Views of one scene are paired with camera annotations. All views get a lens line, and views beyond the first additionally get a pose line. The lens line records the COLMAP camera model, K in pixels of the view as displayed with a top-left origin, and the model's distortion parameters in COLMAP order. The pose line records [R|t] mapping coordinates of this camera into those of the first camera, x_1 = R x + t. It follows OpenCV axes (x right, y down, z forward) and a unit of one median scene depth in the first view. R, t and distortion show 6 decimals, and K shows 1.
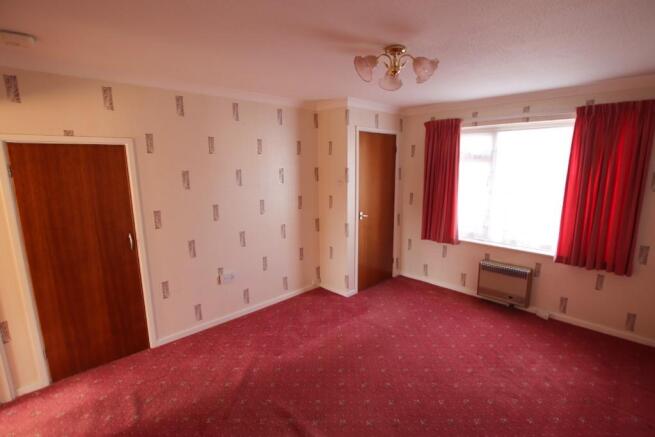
lens RADIAL K [[317.3, 0, 330.2], [0, 317.3, 221.1], [0, 0, 1]] dist [-0.042057, 0.000054]
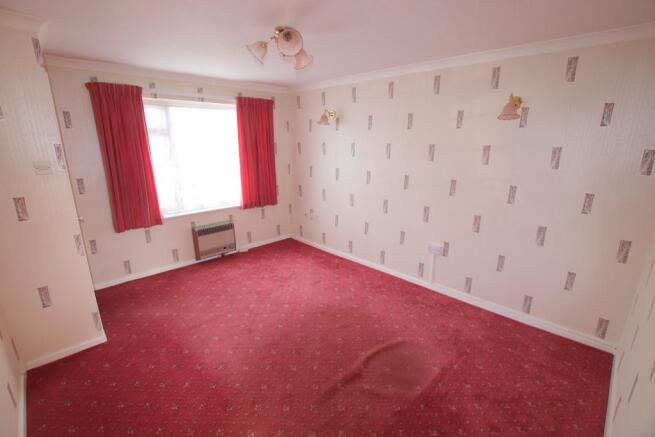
lens RADIAL K [[304.9, 0, 329.1], [0, 304.9, 216.4], [0, 0, 1]] dist [0.000752, -0.000179]
pose [[0.003185, -0.234684, 0.972066, -0.535047], [0.190584, 0.954396, 0.229794, -0.068621], [-0.981666, 0.184529, 0.047767, 0.491629]]
